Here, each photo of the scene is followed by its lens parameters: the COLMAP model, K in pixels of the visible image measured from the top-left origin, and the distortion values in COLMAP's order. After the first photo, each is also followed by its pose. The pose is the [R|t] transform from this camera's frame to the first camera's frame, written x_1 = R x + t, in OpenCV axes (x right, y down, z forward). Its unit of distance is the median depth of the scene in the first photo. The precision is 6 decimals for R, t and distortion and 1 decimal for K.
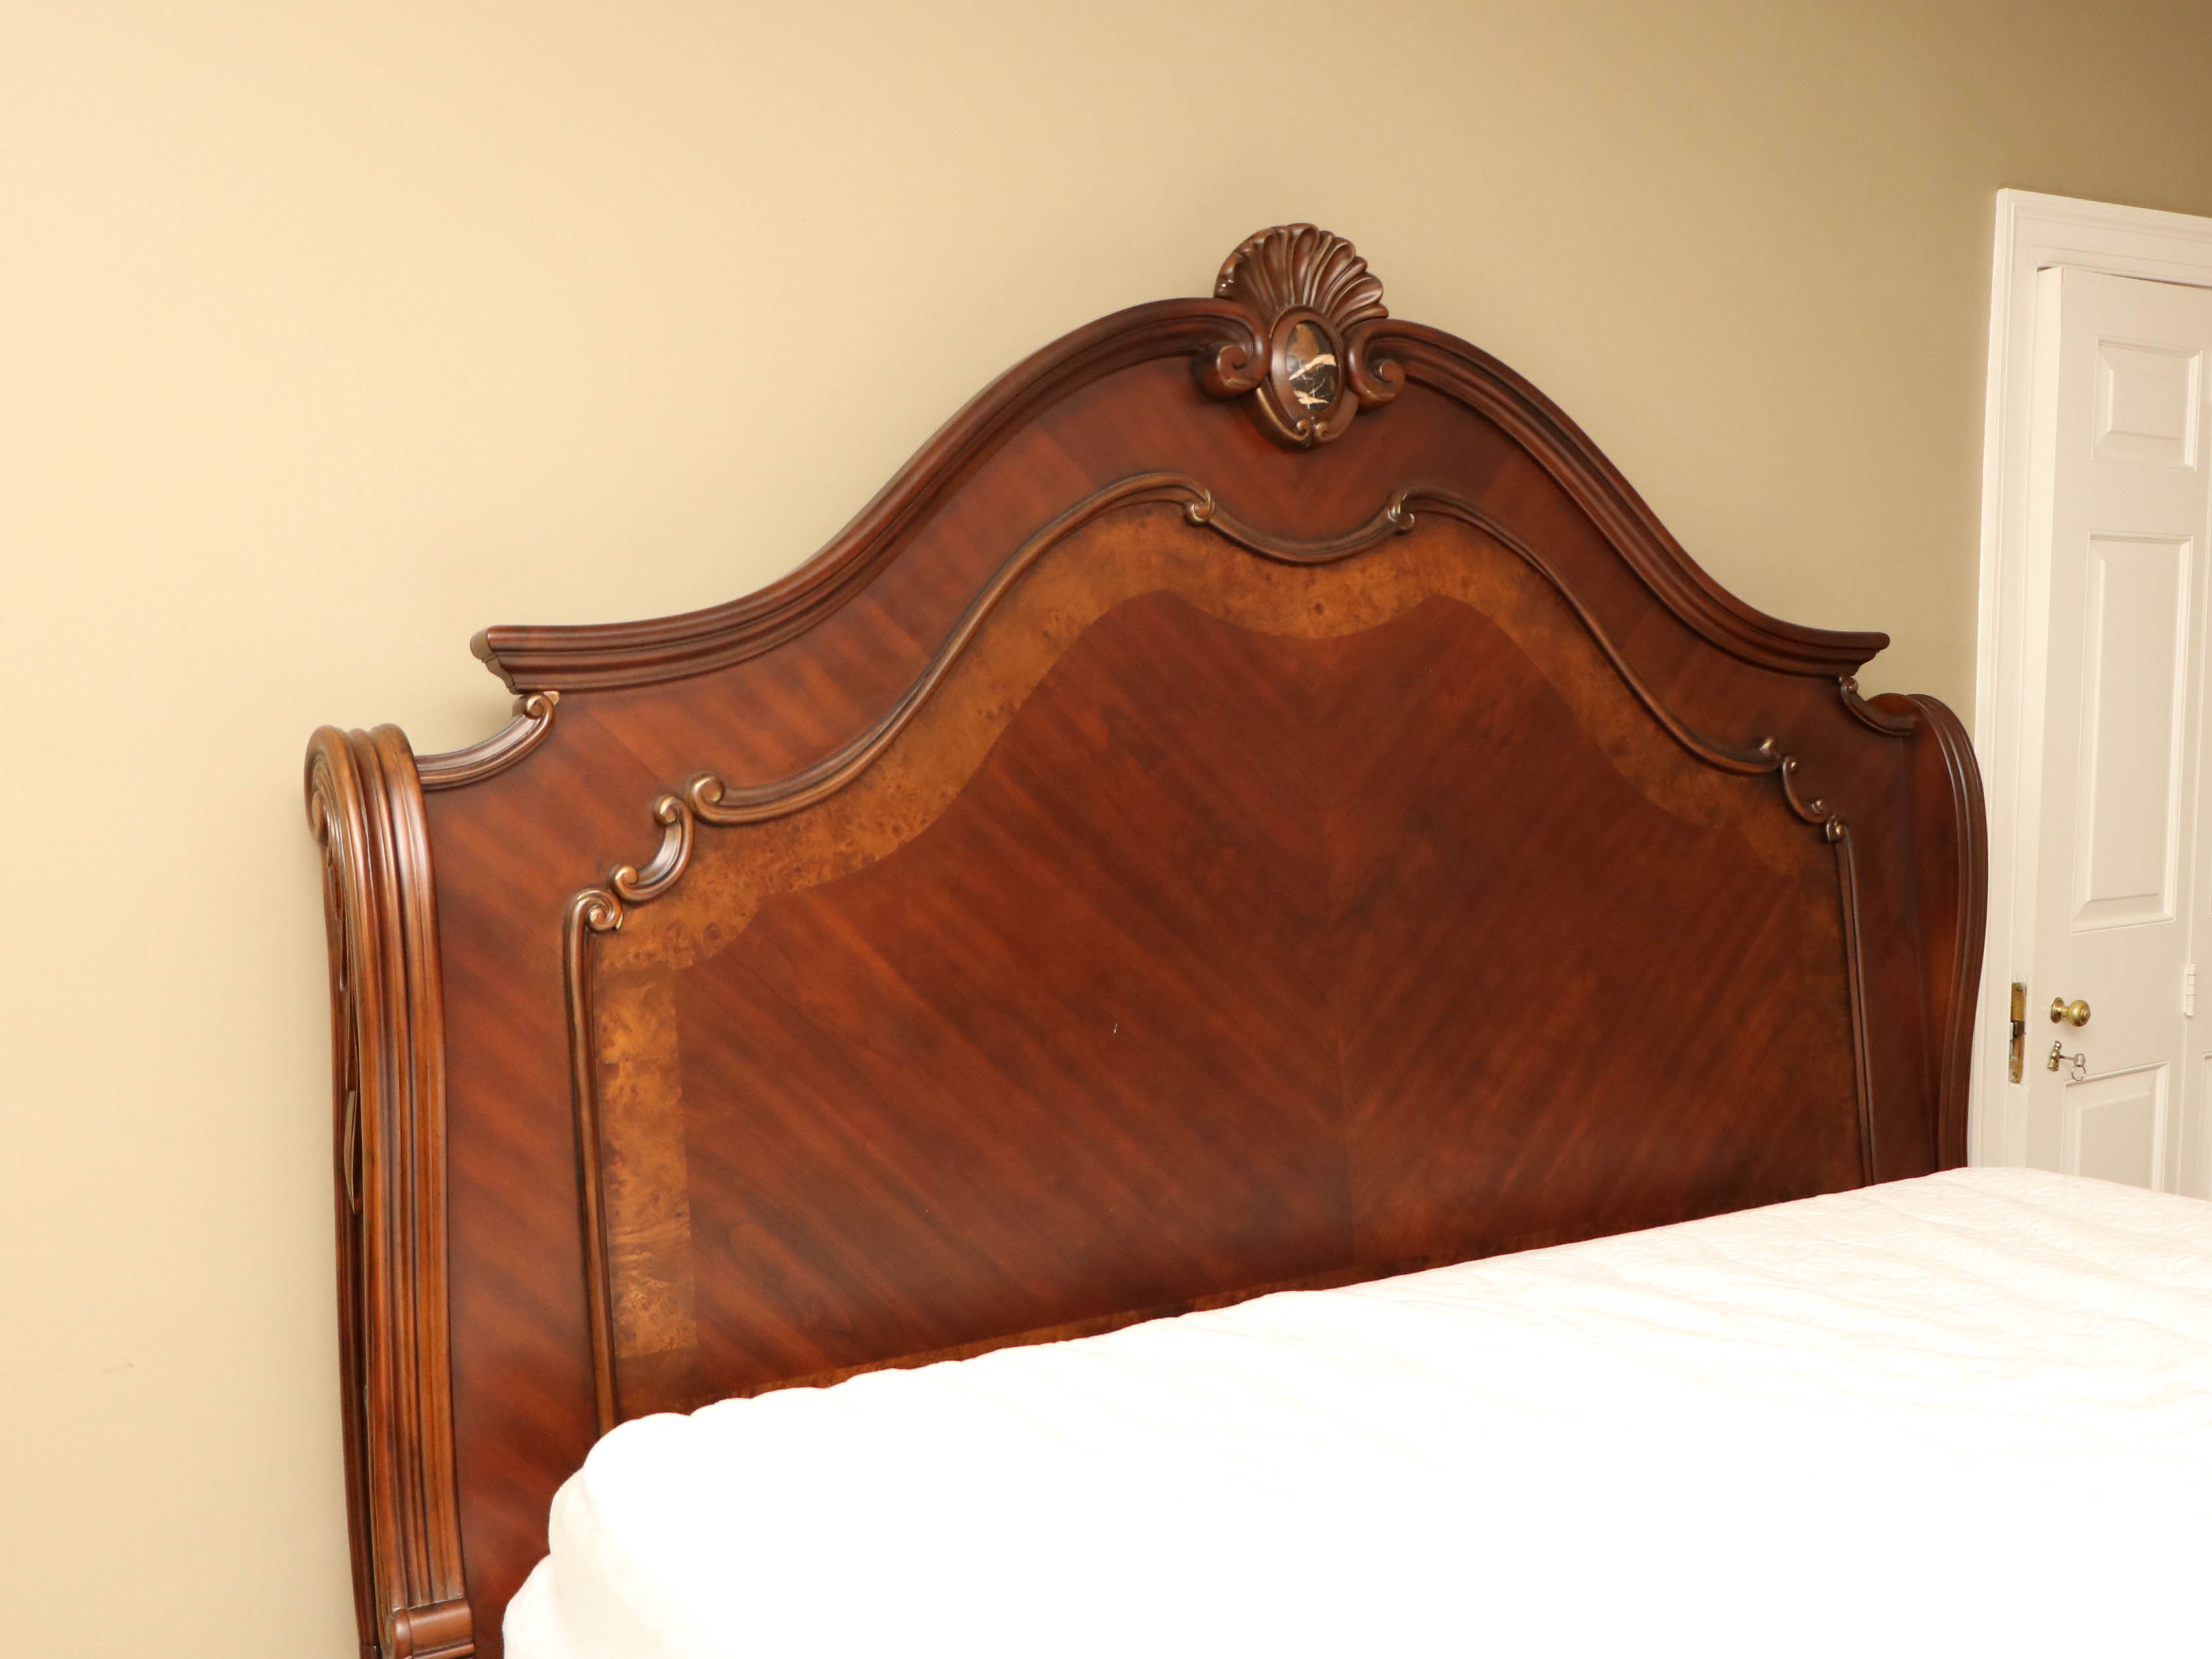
lens RADIAL K [[2170.1, 0, 1101.4], [0, 2170.1, 864.1], [0, 0, 1]] dist [-0.005979, -0.000930]
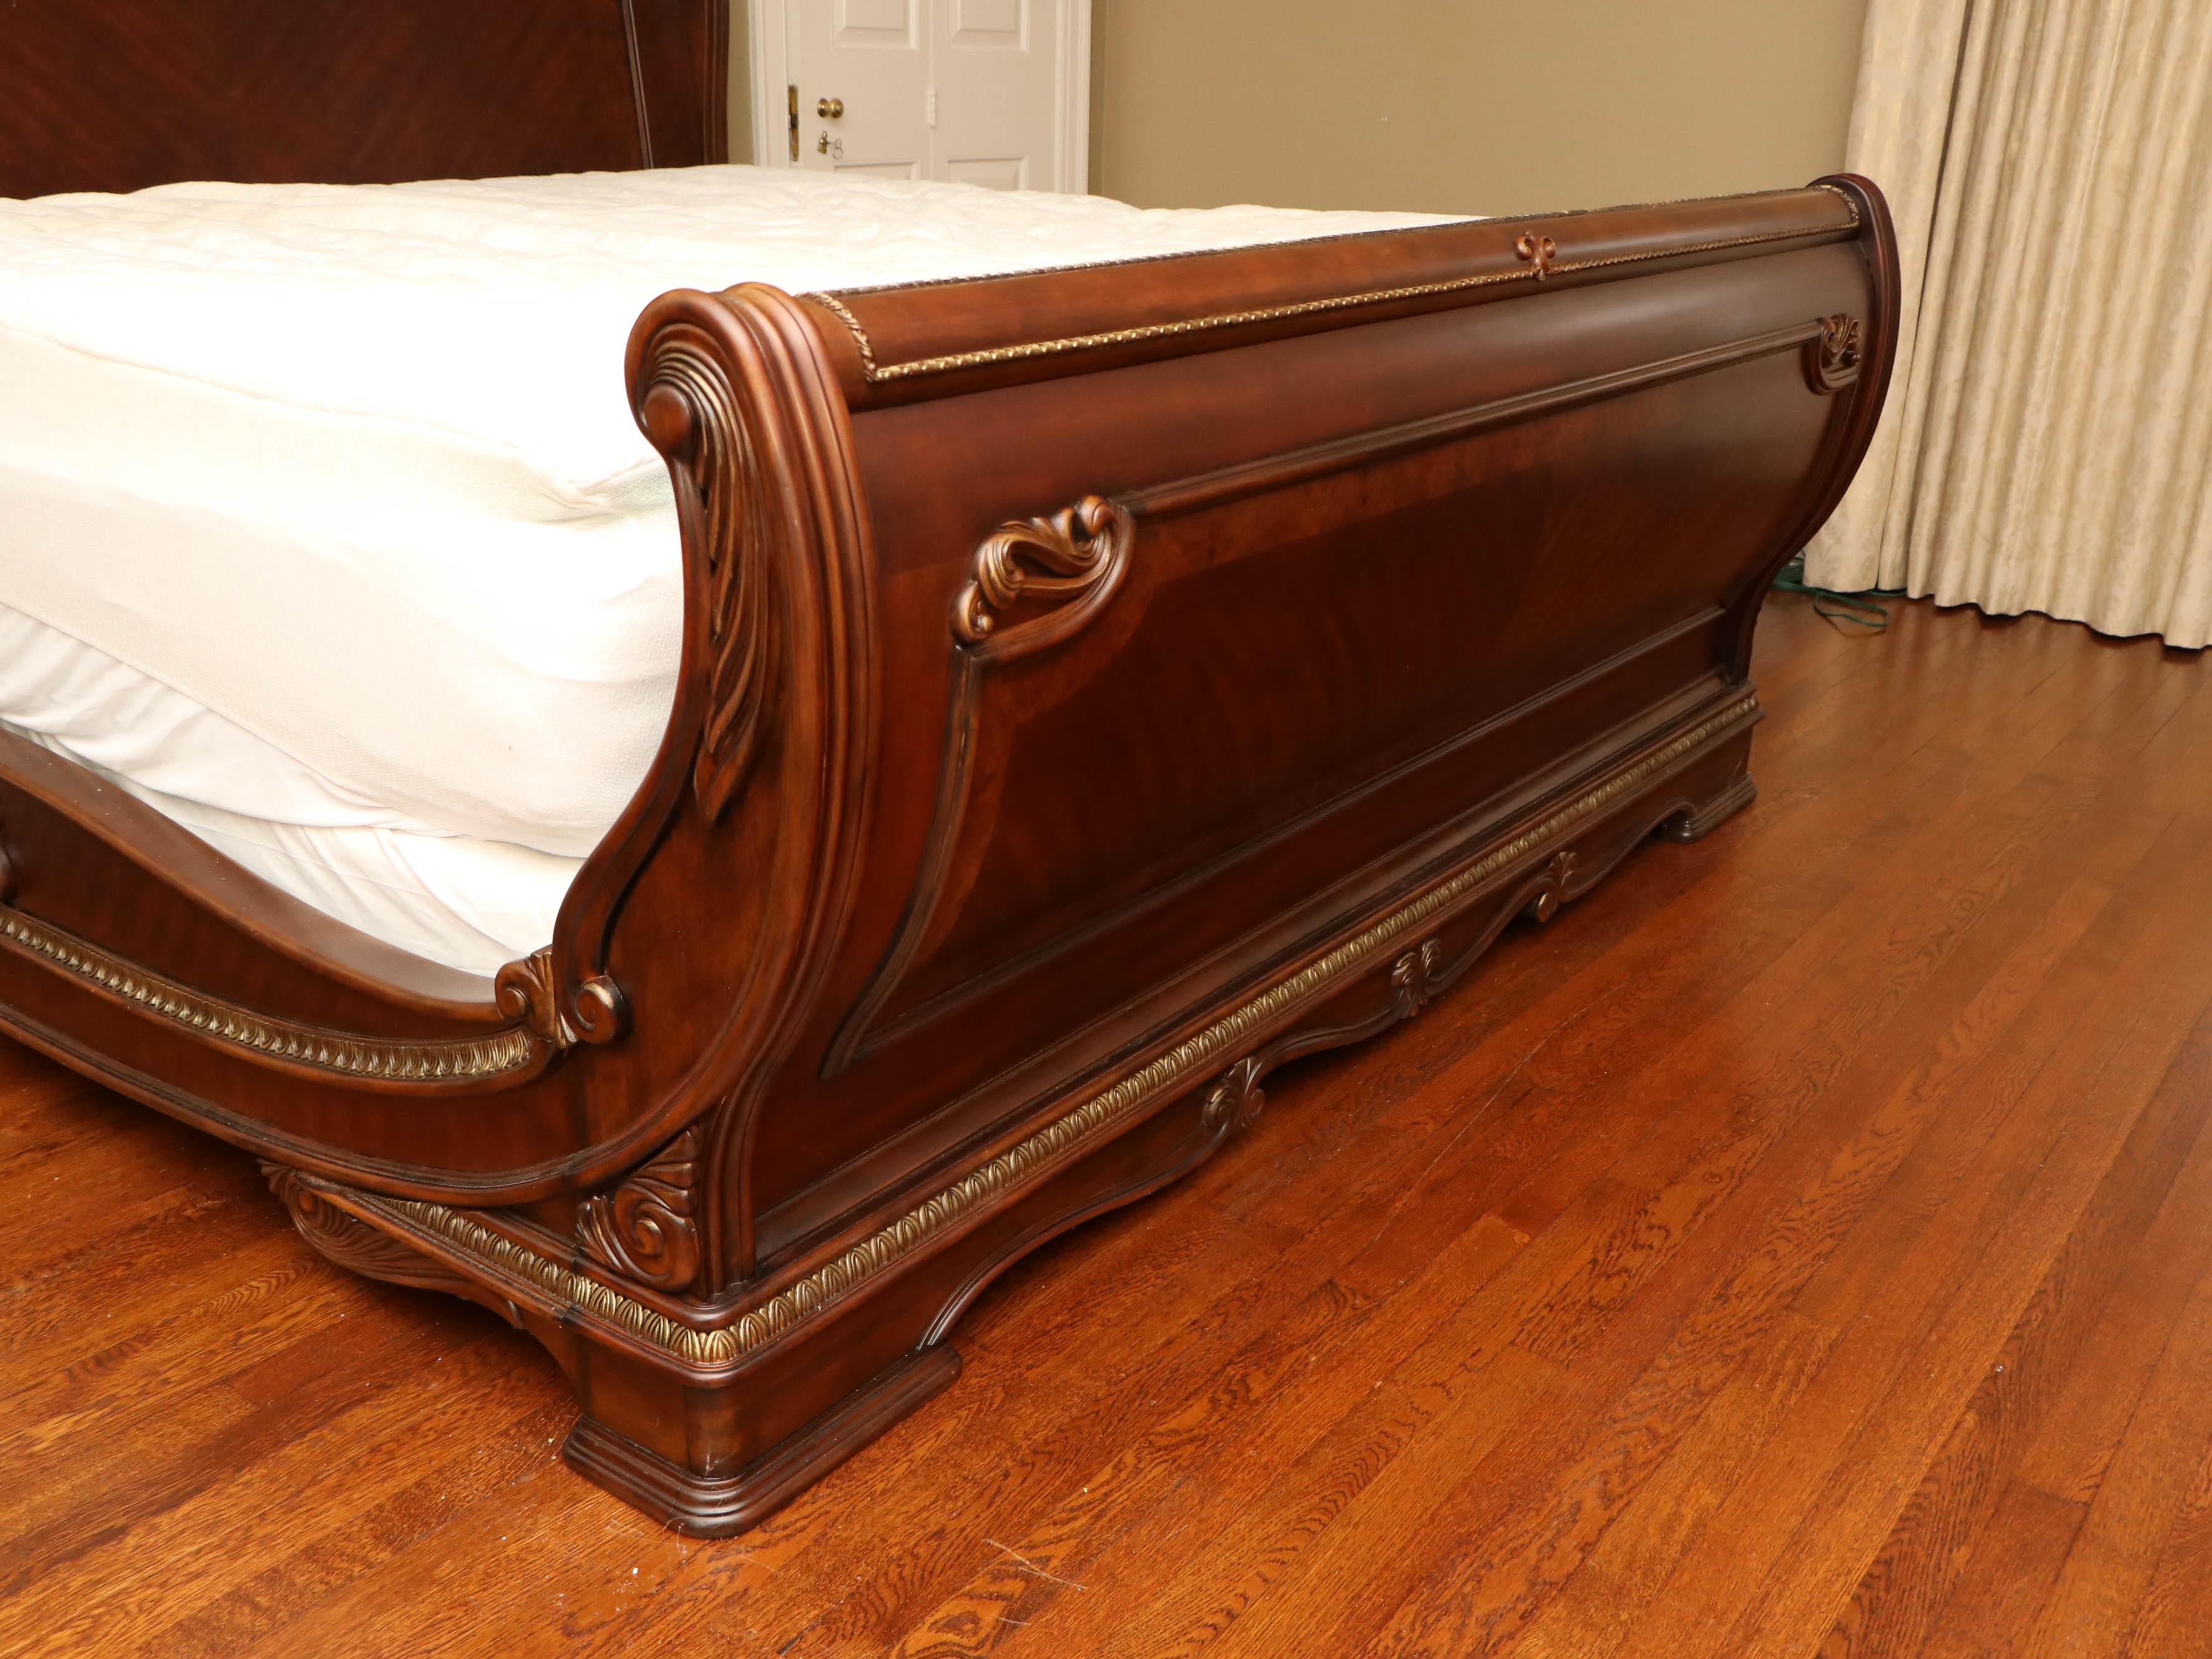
lens RADIAL K [[2071.6, 0, 1097.0], [0, 2071.6, 842.4], [0, 0, 1]] dist [-0.006307, -0.016534]
pose [[0.931670, -0.105478, 0.347658, 0.127385], [0.004525, 0.960222, 0.279201, 0.211663], [-0.363279, -0.258549, 0.895087, -0.540290]]
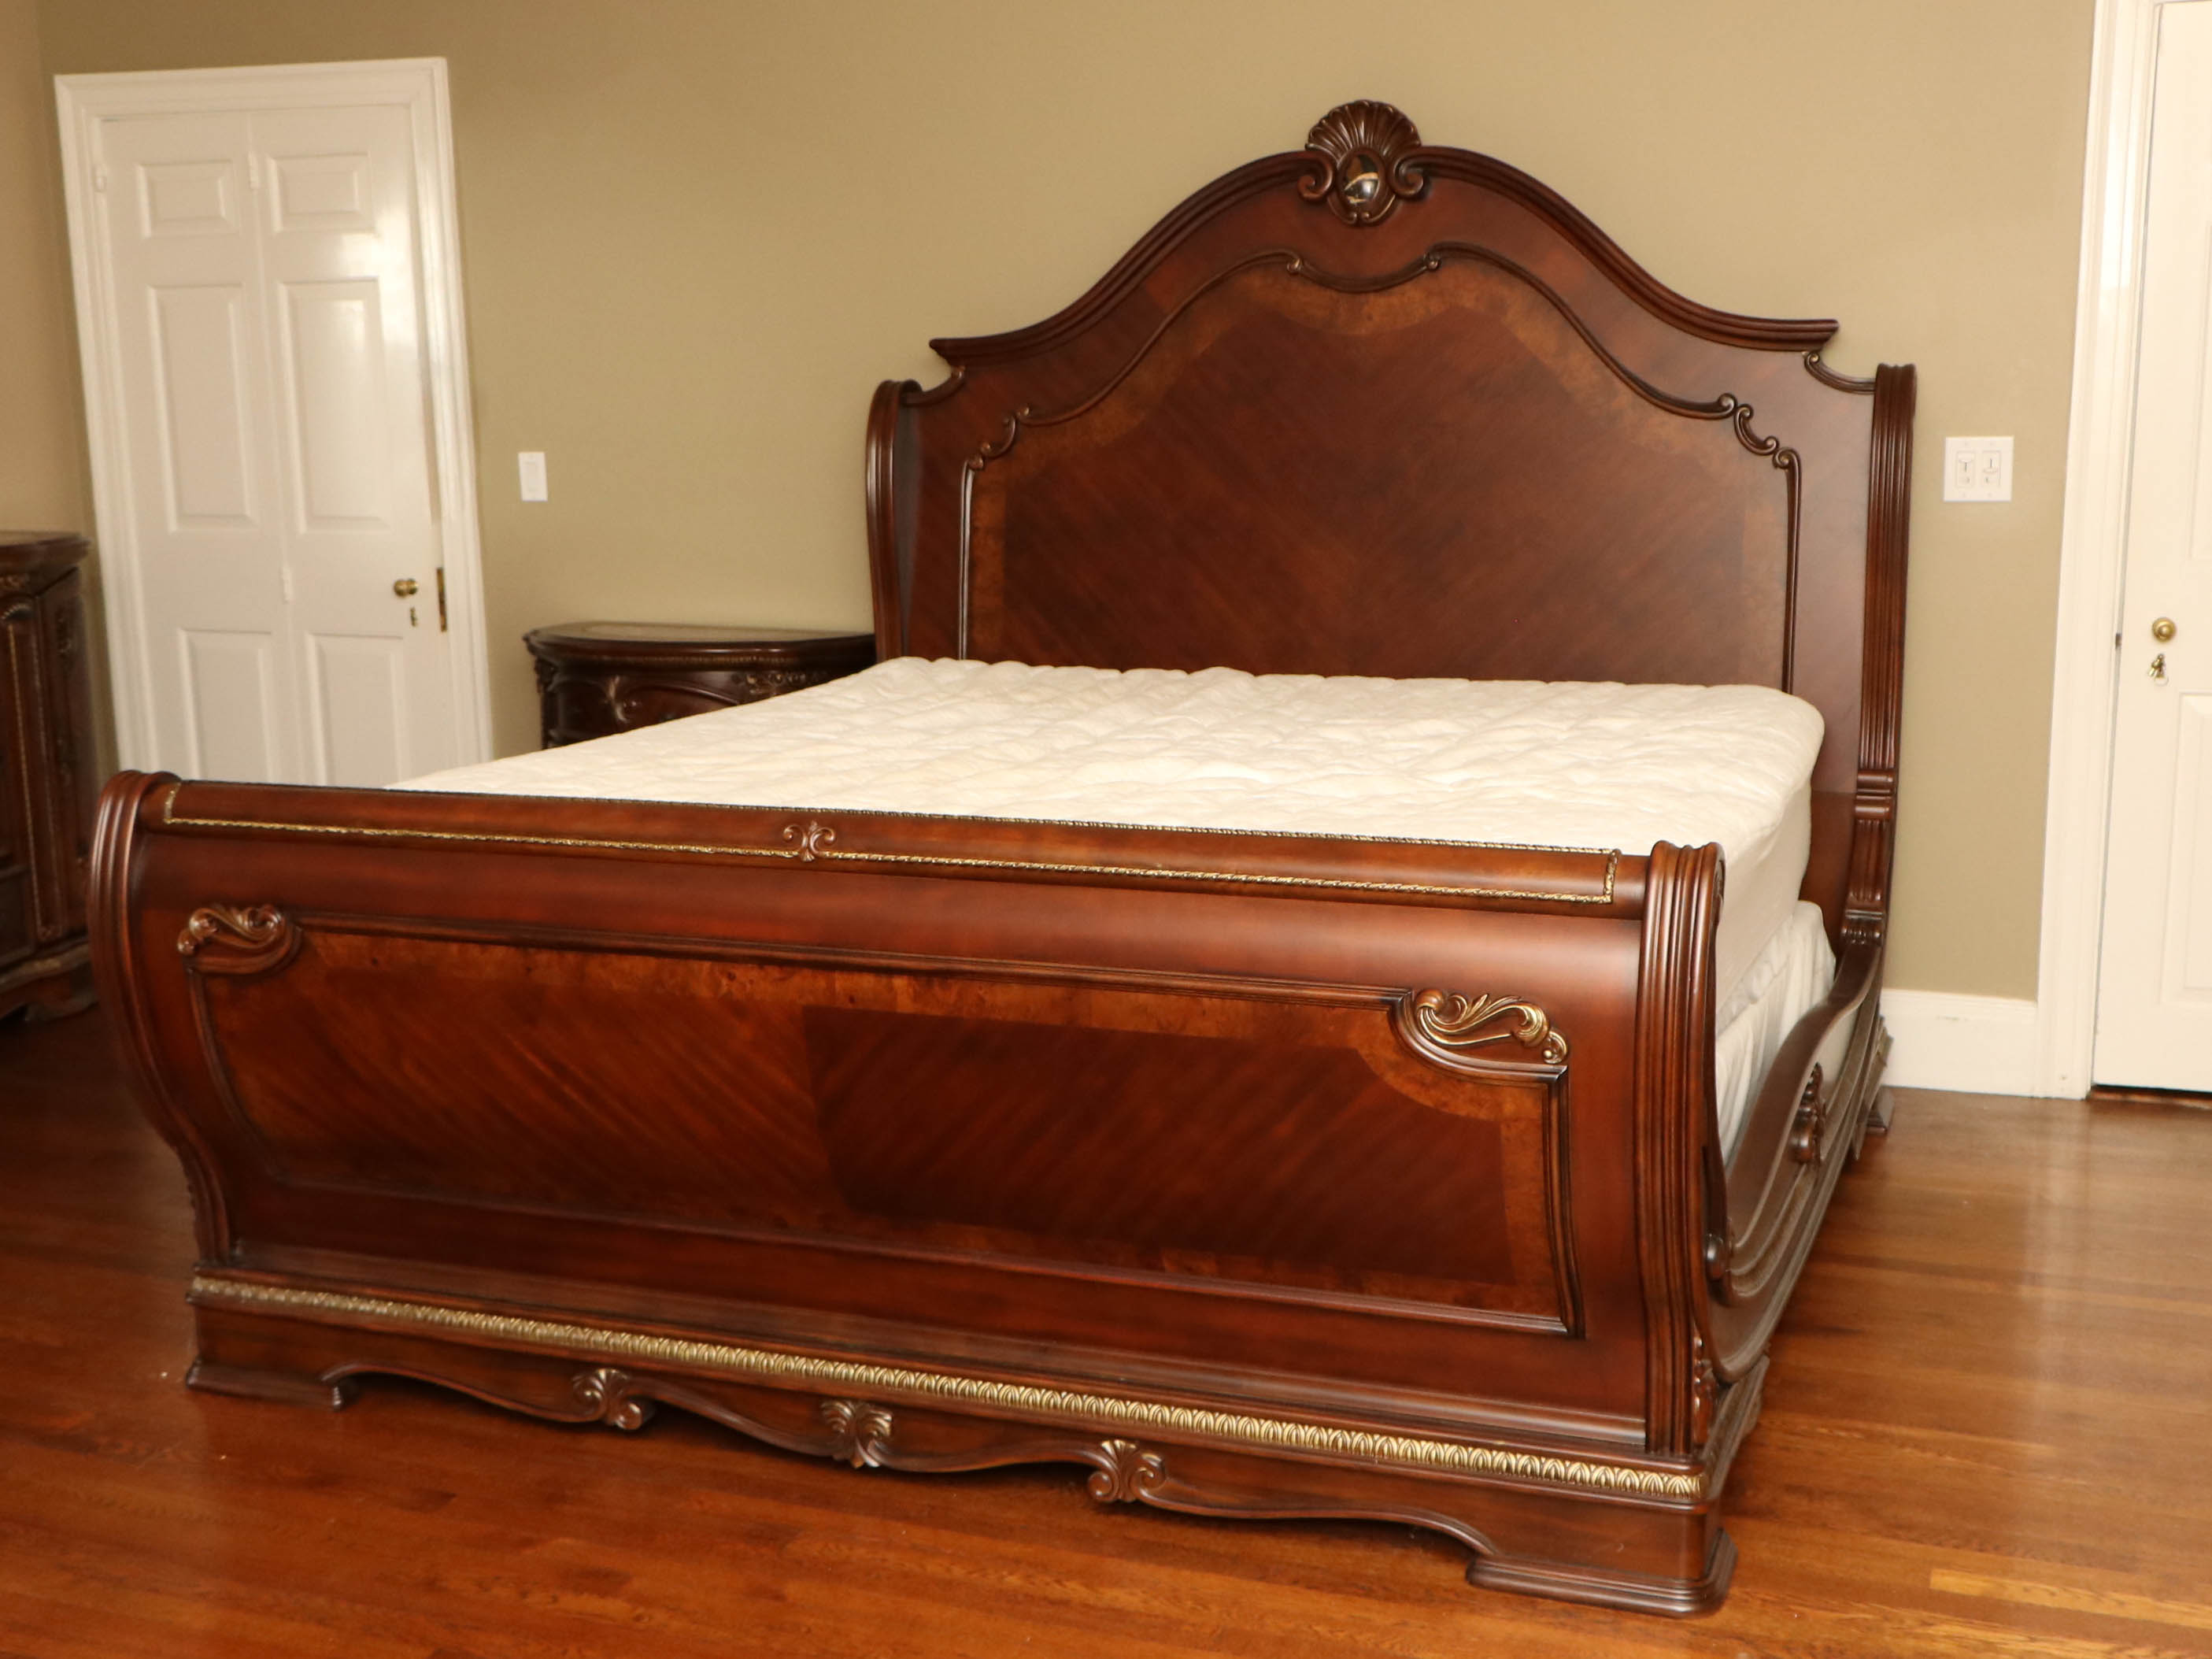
lens RADIAL K [[2502.3, 0, 1174.6], [0, 2502.3, 830.2], [0, 0, 1]] dist [-0.001976, -0.029617]
pose [[0.621900, 0.140363, -0.770414, 1.675316], [-0.058053, 0.989362, 0.133392, 0.035686], [0.780941, -0.038231, 0.623433, -0.436913]]
